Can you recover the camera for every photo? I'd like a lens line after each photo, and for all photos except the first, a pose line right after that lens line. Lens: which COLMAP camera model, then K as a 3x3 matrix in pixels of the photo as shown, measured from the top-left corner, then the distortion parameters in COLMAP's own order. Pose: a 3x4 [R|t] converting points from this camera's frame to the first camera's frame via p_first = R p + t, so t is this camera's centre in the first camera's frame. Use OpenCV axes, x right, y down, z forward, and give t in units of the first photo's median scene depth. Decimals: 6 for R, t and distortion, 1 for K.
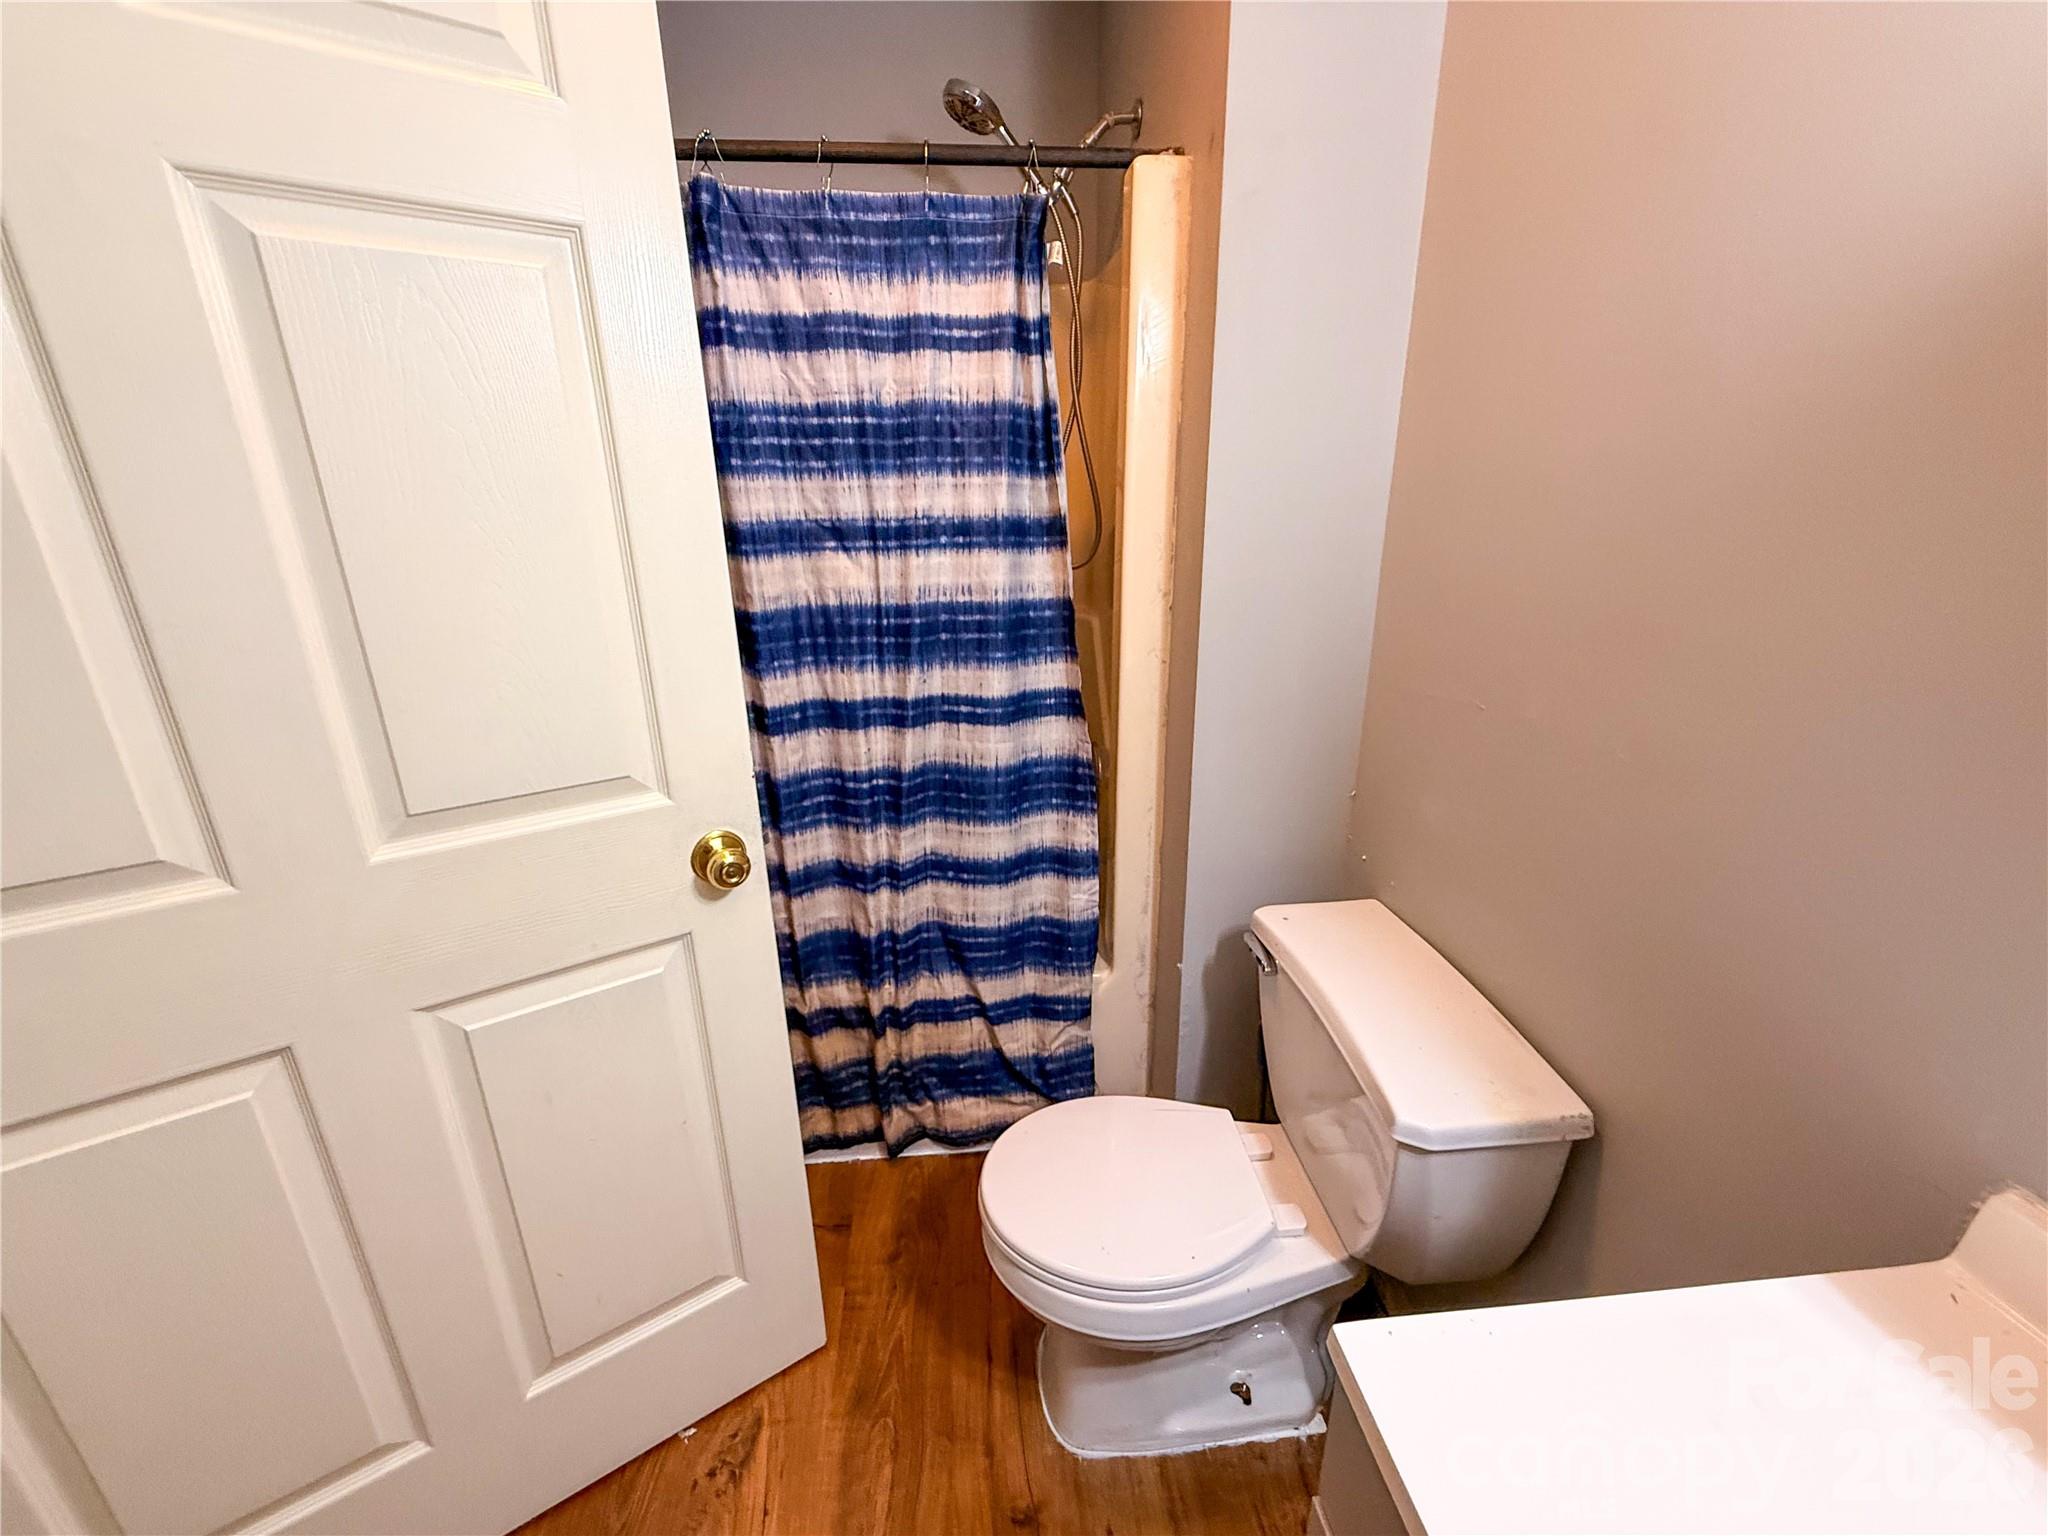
lens RADIAL K [[836.9, 0, 1024.6], [0, 836.9, 777.7], [0, 0, 1]] dist [-0.001540, -0.000039]
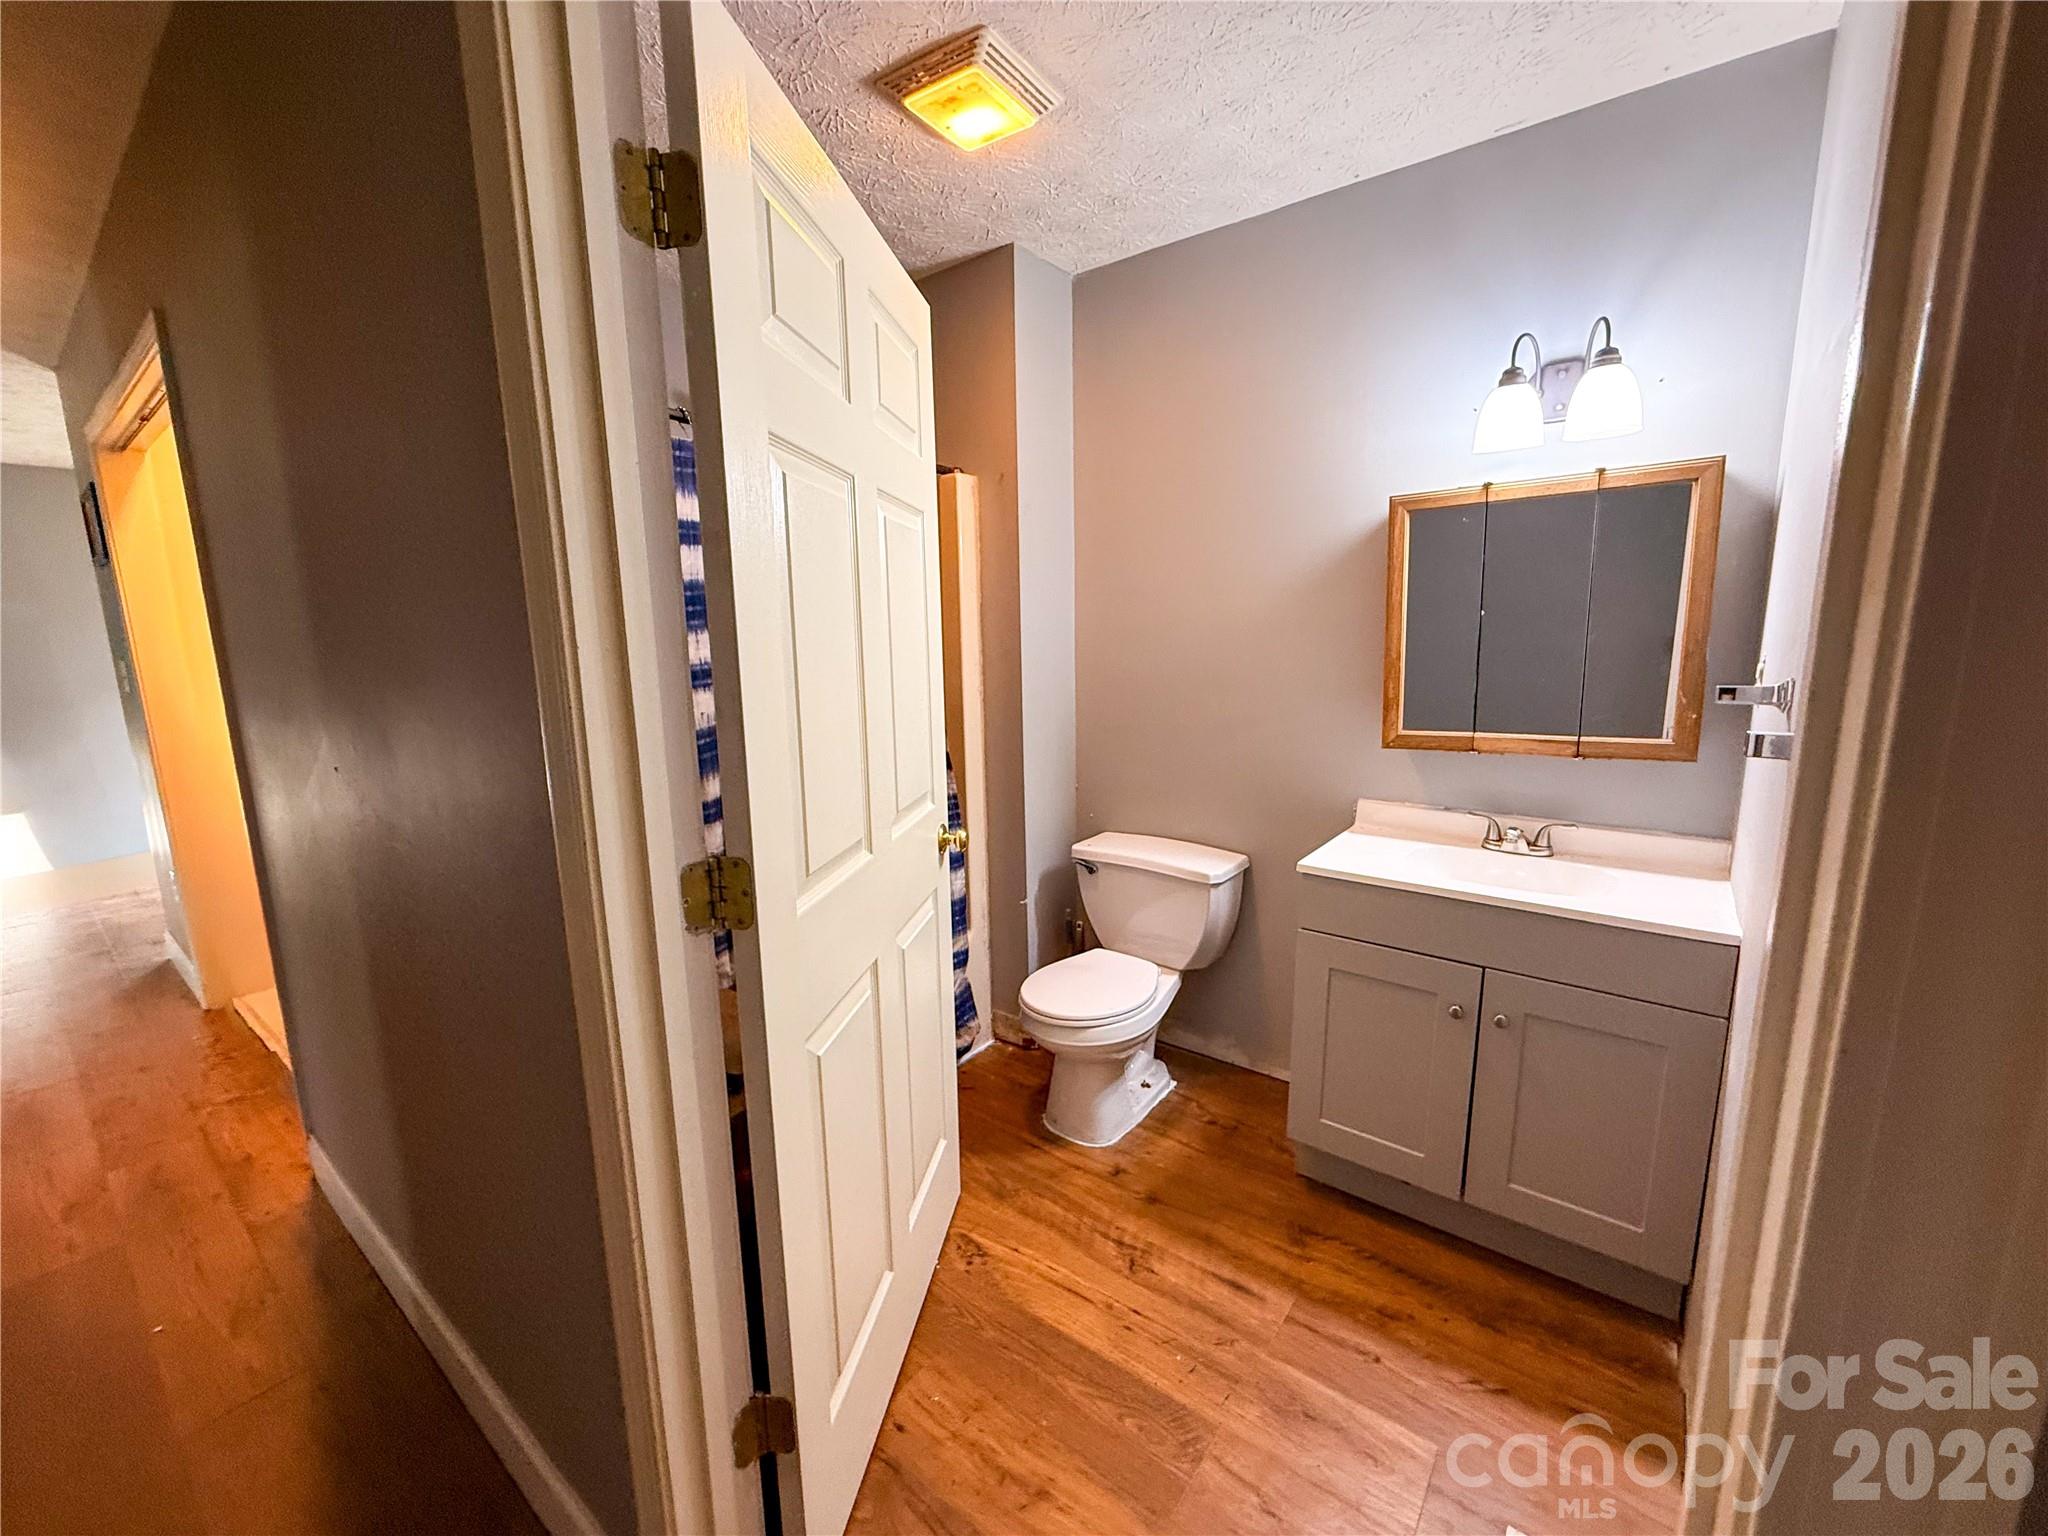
lens RADIAL K [[836.9, 0, 1017.5], [0, 836.9, 770.5], [0, 0, 1]] dist [-0.001540, -0.000039]
pose [[0.679121, -0.119676, 0.724204, -1.202767], [0.252986, 0.964330, -0.077879, 0.107785], [-0.689052, 0.236103, 0.685174, -0.278309]]
